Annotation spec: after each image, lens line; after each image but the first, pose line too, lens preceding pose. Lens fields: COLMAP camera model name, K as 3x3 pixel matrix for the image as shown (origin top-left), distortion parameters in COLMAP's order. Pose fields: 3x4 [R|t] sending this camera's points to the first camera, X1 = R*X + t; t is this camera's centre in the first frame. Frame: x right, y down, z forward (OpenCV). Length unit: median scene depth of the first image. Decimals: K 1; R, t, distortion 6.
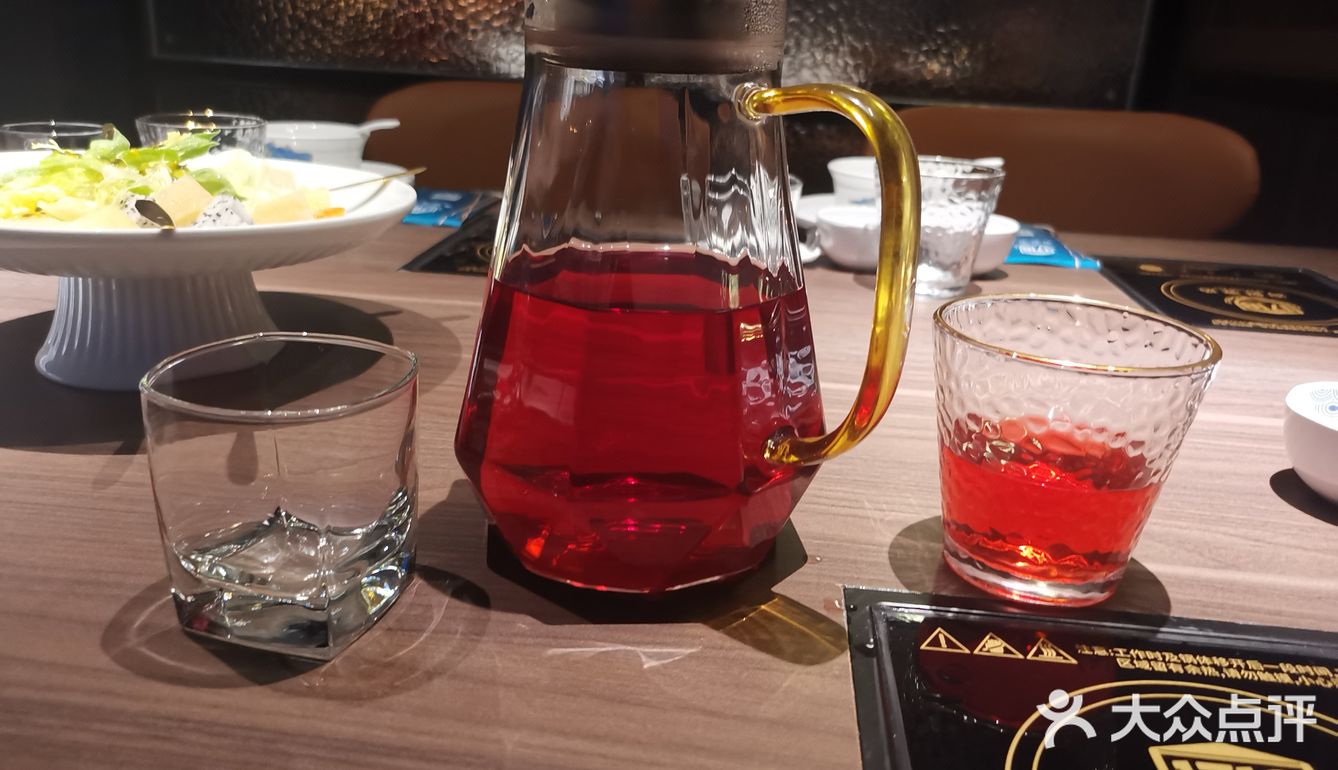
lens RADIAL K [[1039.6, 0, 669.0], [0, 1039.6, 385.0], [0, 0, 1]] dist [0.004222, -0.001750]
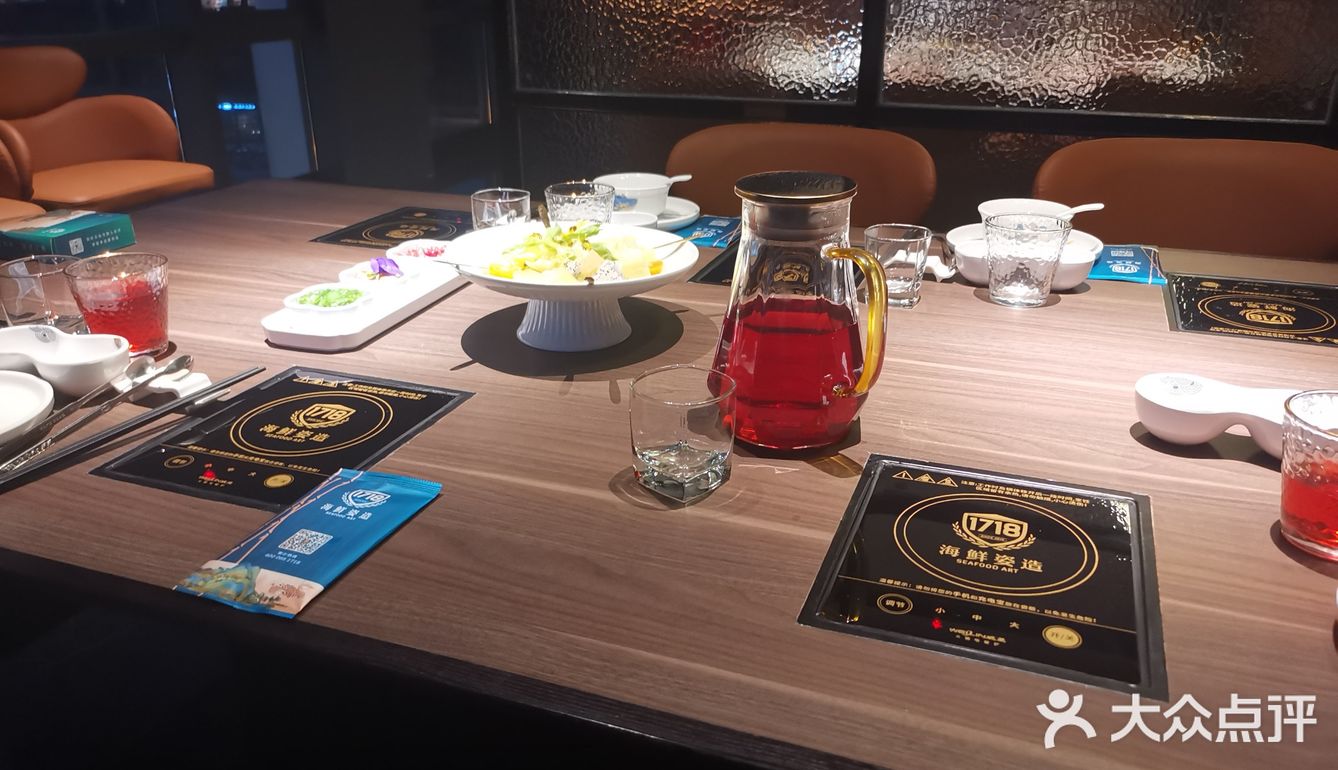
lens RADIAL K [[1039.6, 0, 669.0], [0, 1039.6, 385.0], [0, 0, 1]] dist [0.004222, -0.001750]
pose [[0.963921, 0.048589, -0.261717, 0.228579], [-0.035982, 0.997959, 0.052753, -0.042715], [0.263746, -0.041432, 0.963702, -0.915962]]
